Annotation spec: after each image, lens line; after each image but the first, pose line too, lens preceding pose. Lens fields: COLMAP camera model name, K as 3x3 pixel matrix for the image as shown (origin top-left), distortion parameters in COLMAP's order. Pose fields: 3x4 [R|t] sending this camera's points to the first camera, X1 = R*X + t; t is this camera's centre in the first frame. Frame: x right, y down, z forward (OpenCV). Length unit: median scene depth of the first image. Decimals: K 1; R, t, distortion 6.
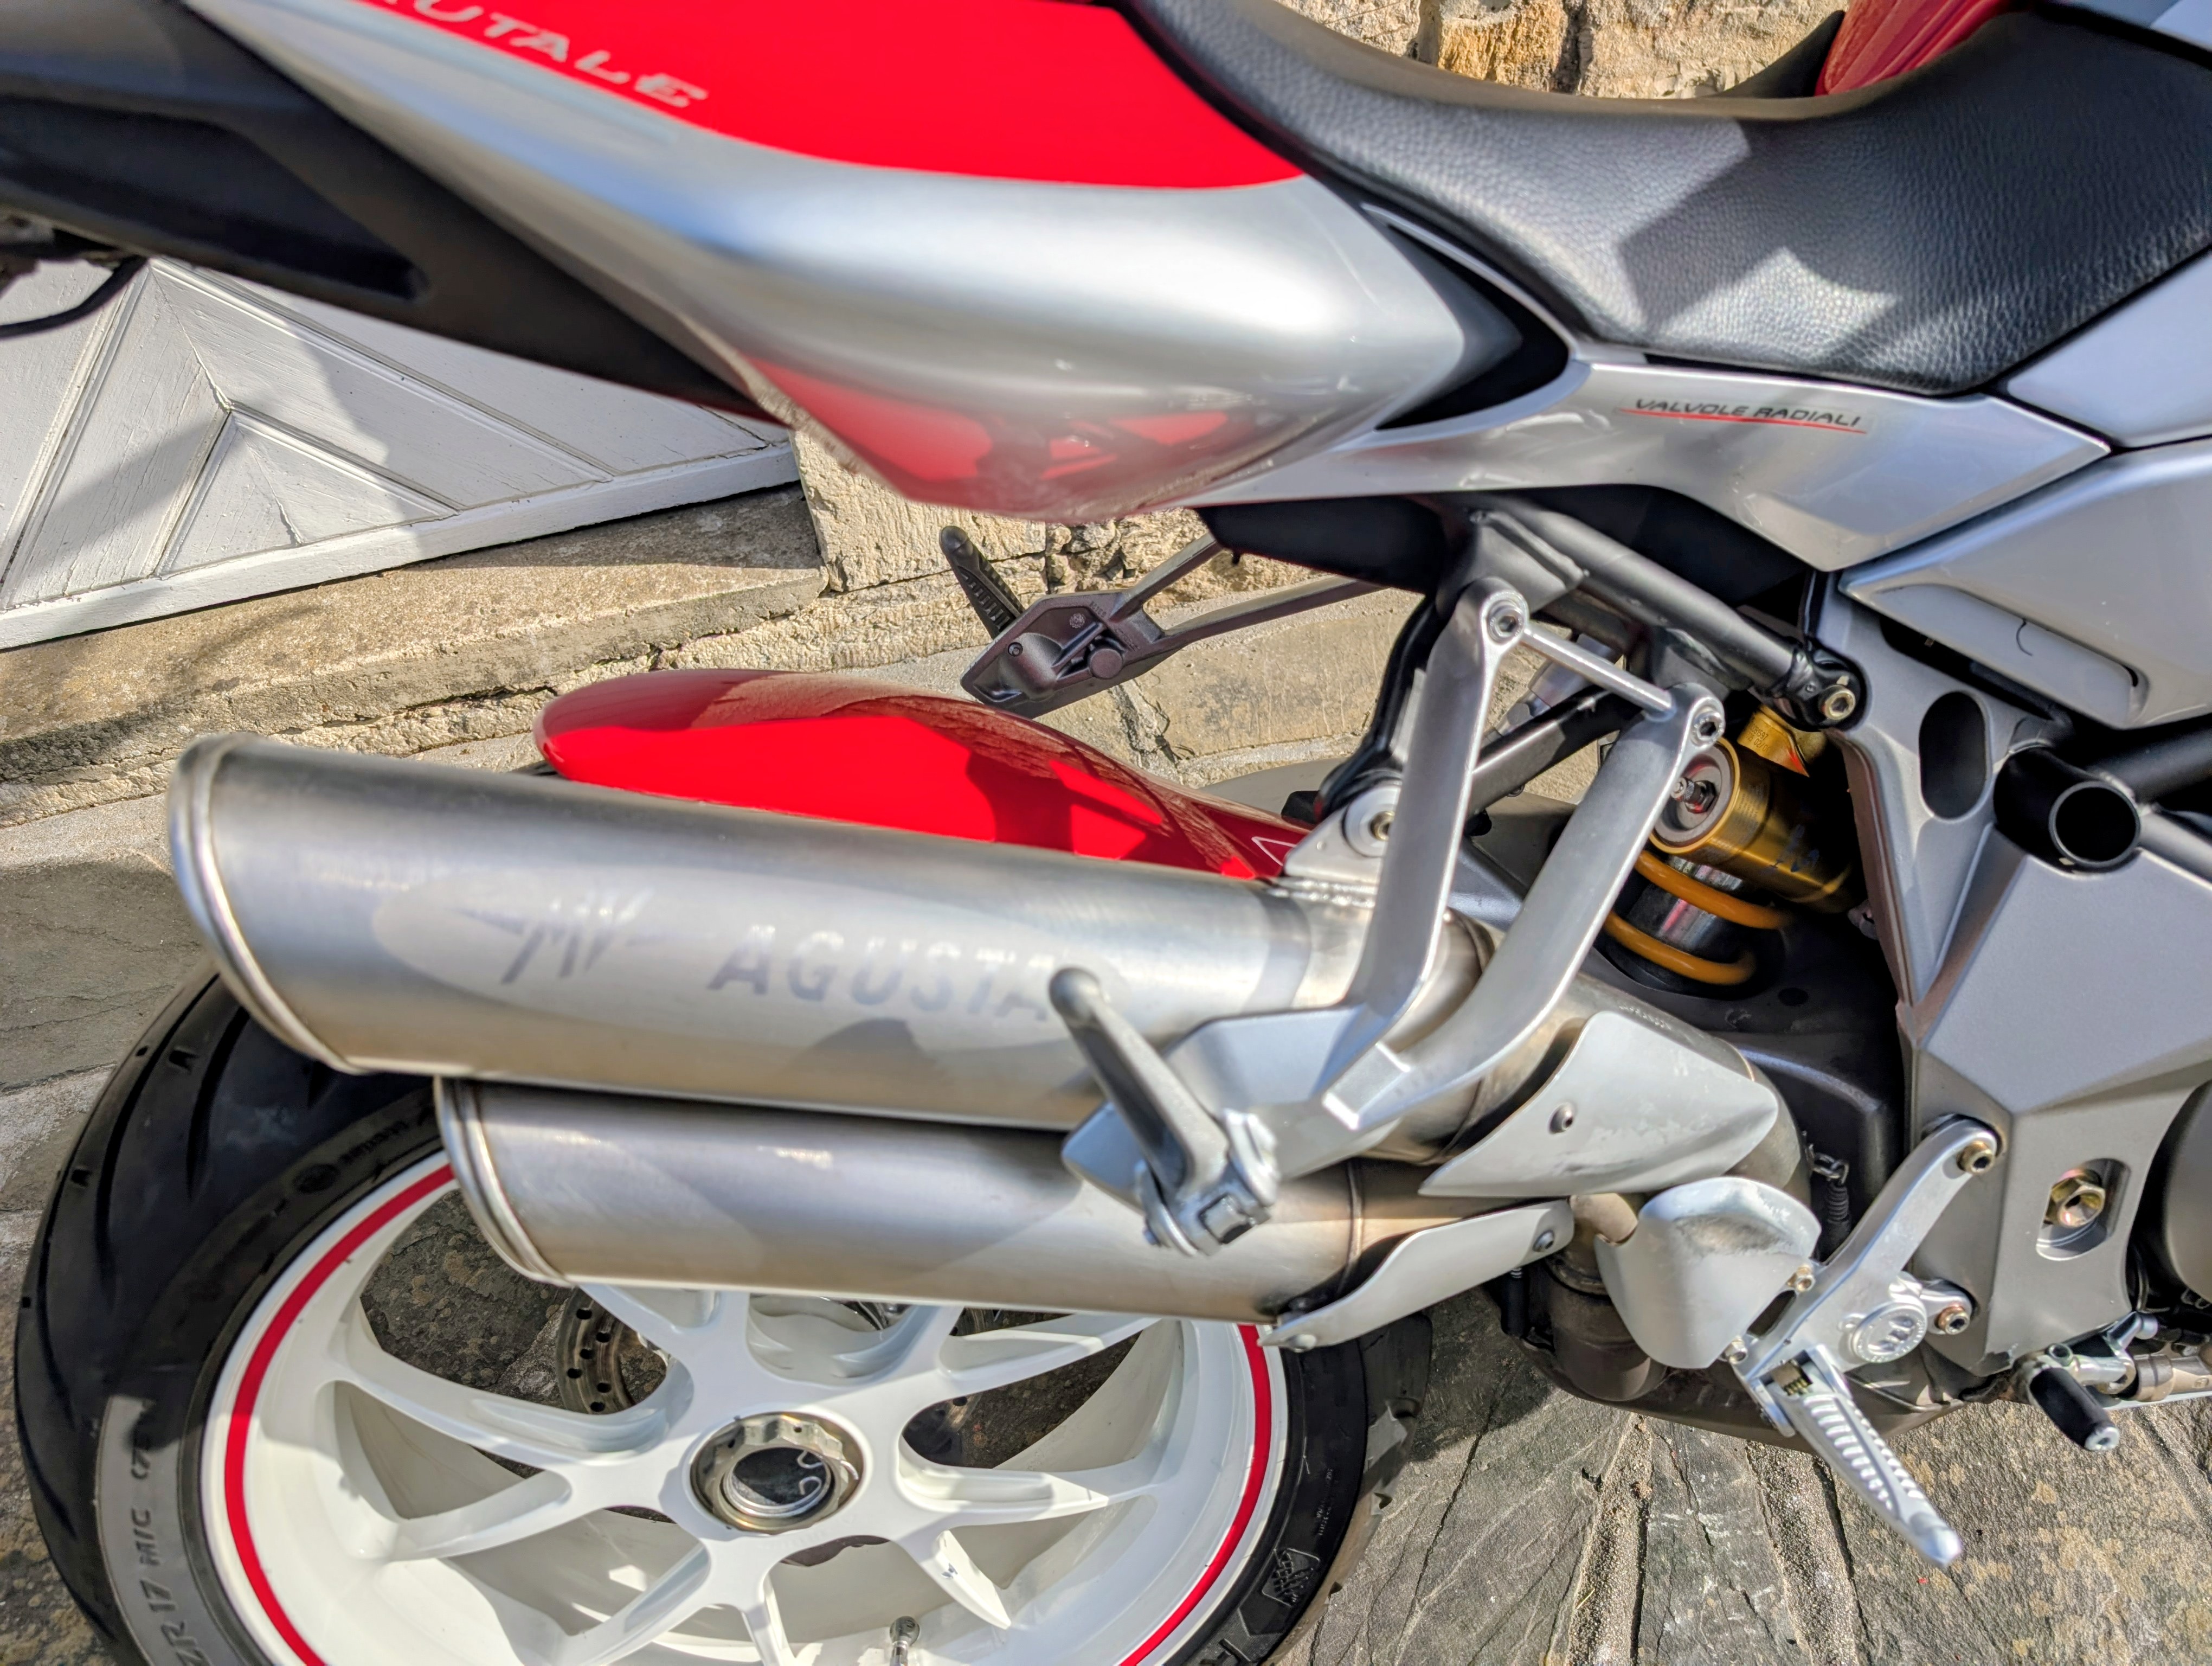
lens RADIAL K [[1576.3, 0, 1106.0], [0, 1576.3, 833.0], [0, 0, 1]] dist [-0.003992, 0.004897]
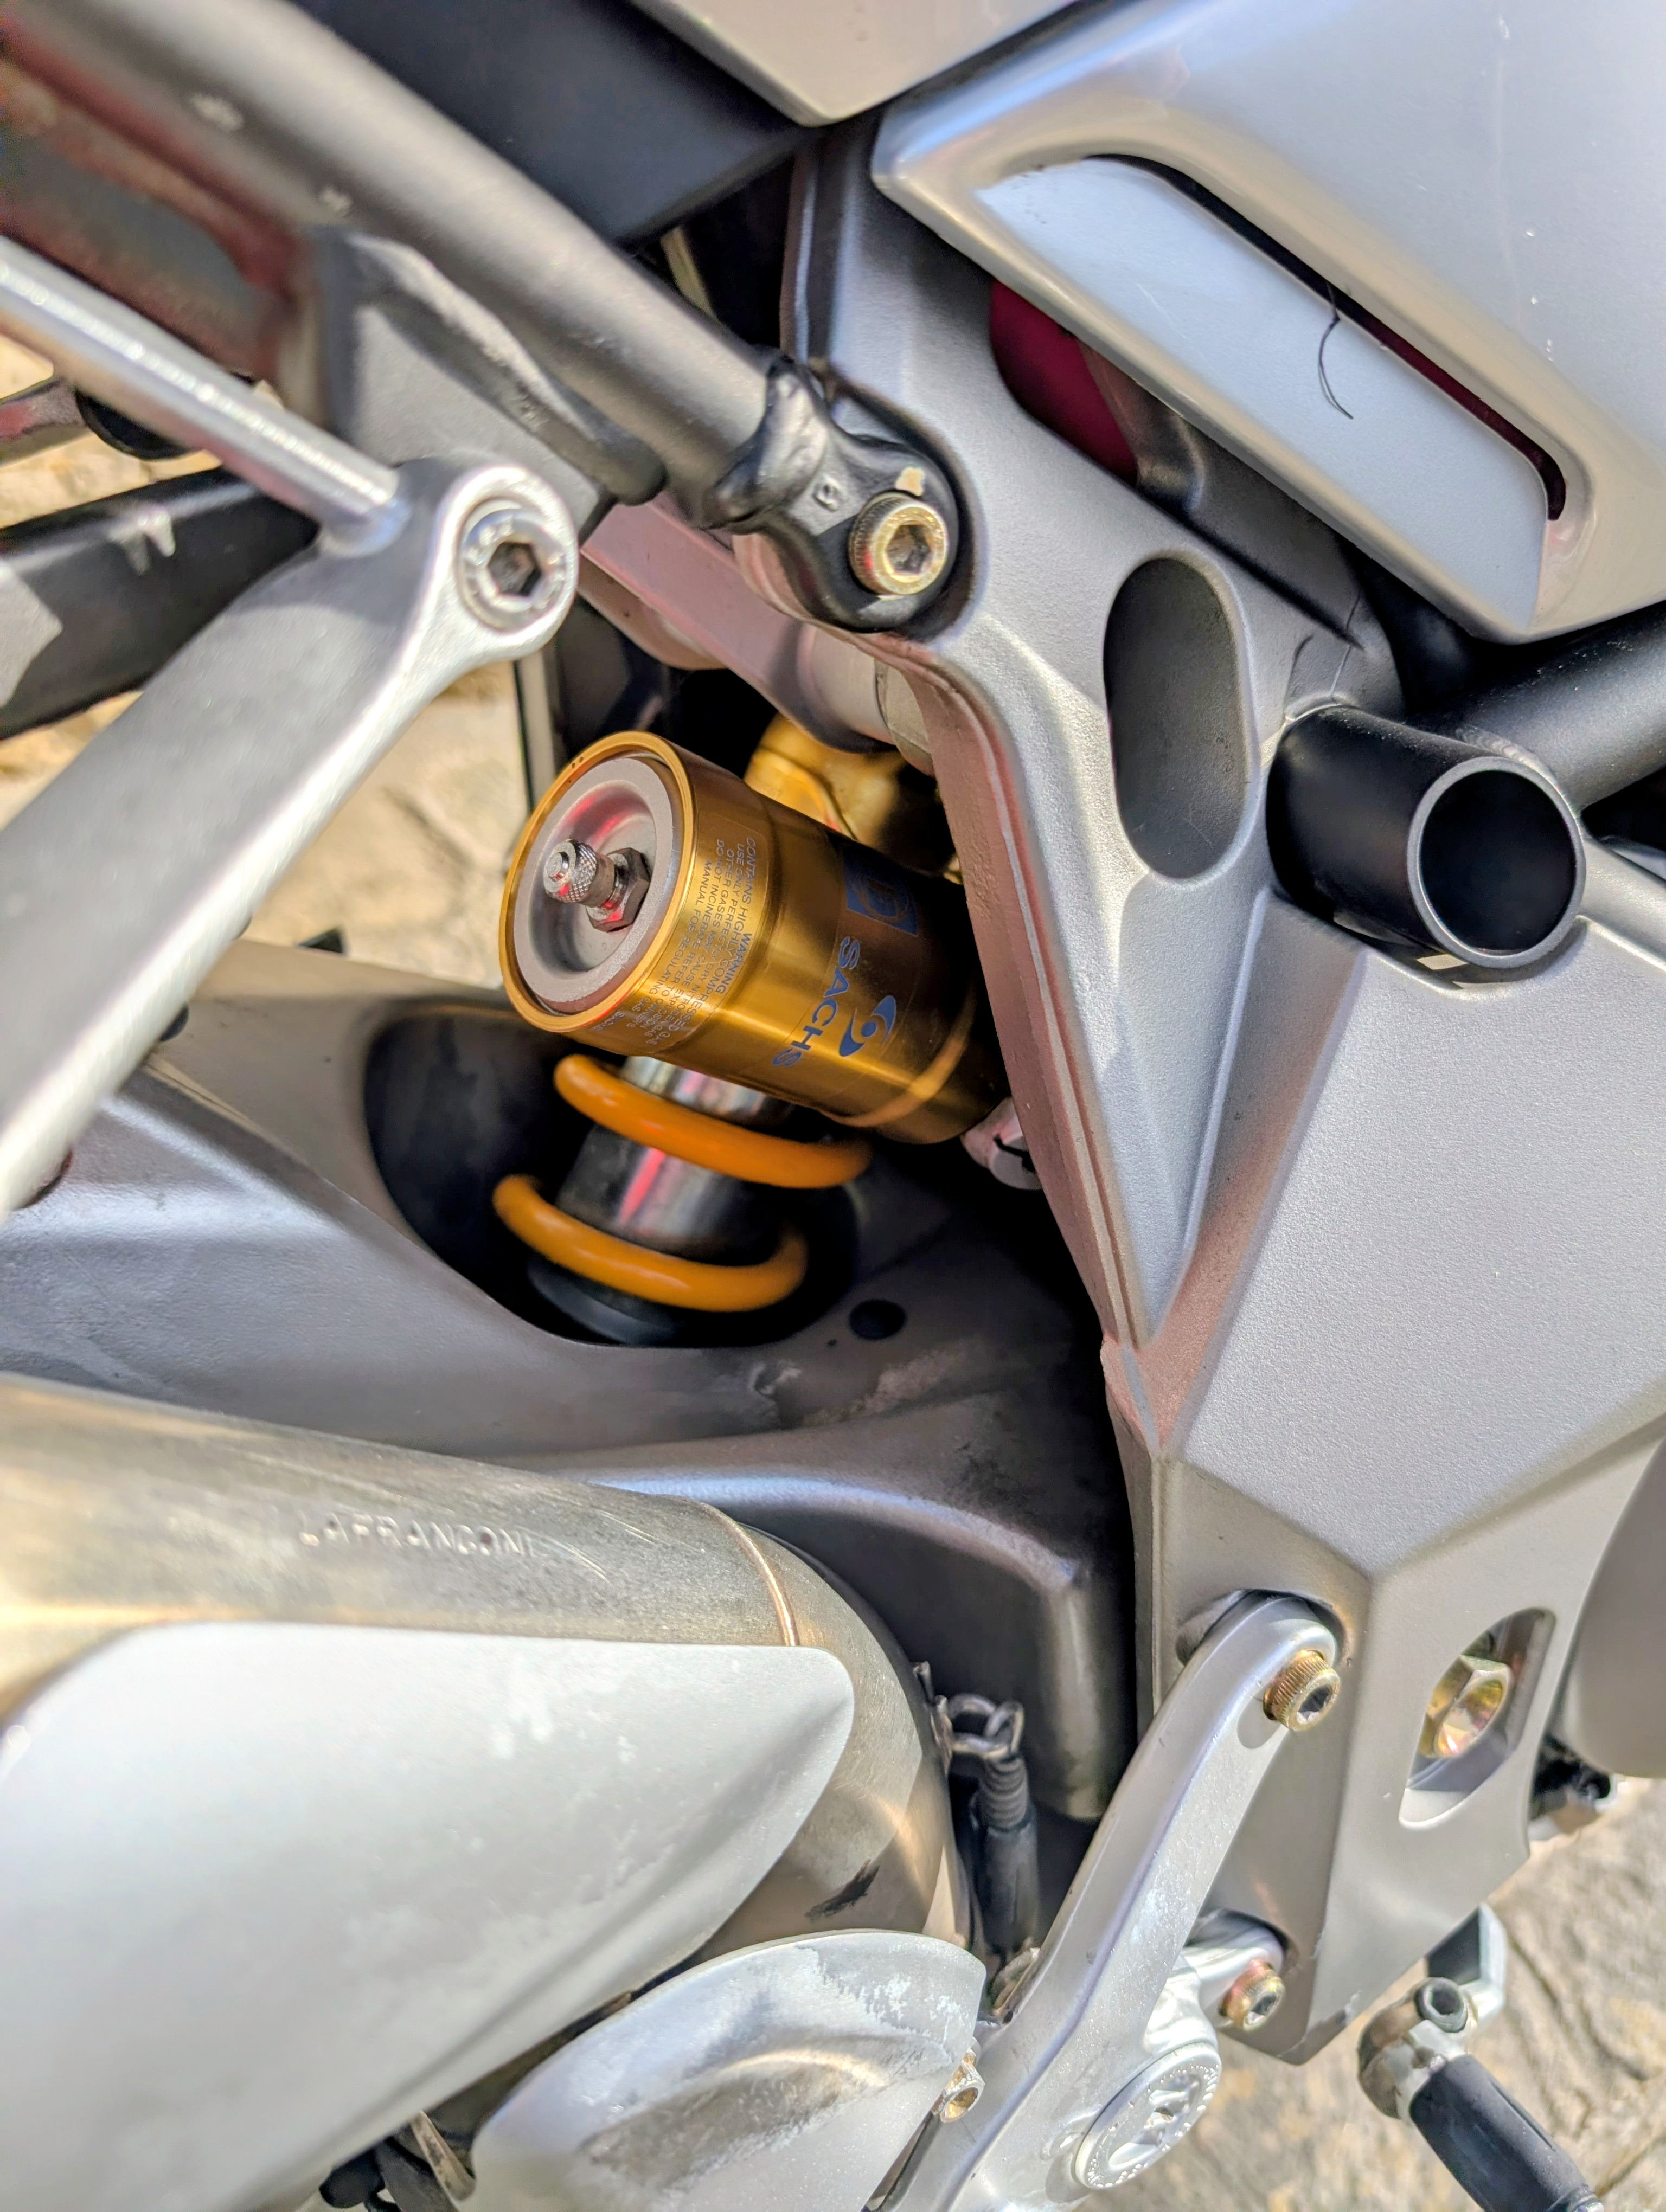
lens RADIAL K [[1576.3, 0, 842.0], [0, 1576.3, 1083.7], [0, 0, 1]] dist [-0.003992, 0.004897]
pose [[0.923109, -0.083728, 0.375312, 0.295587], [0.090508, 0.995896, -0.000439, 0.034958], [-0.373735, 0.034374, 0.926898, 0.651200]]
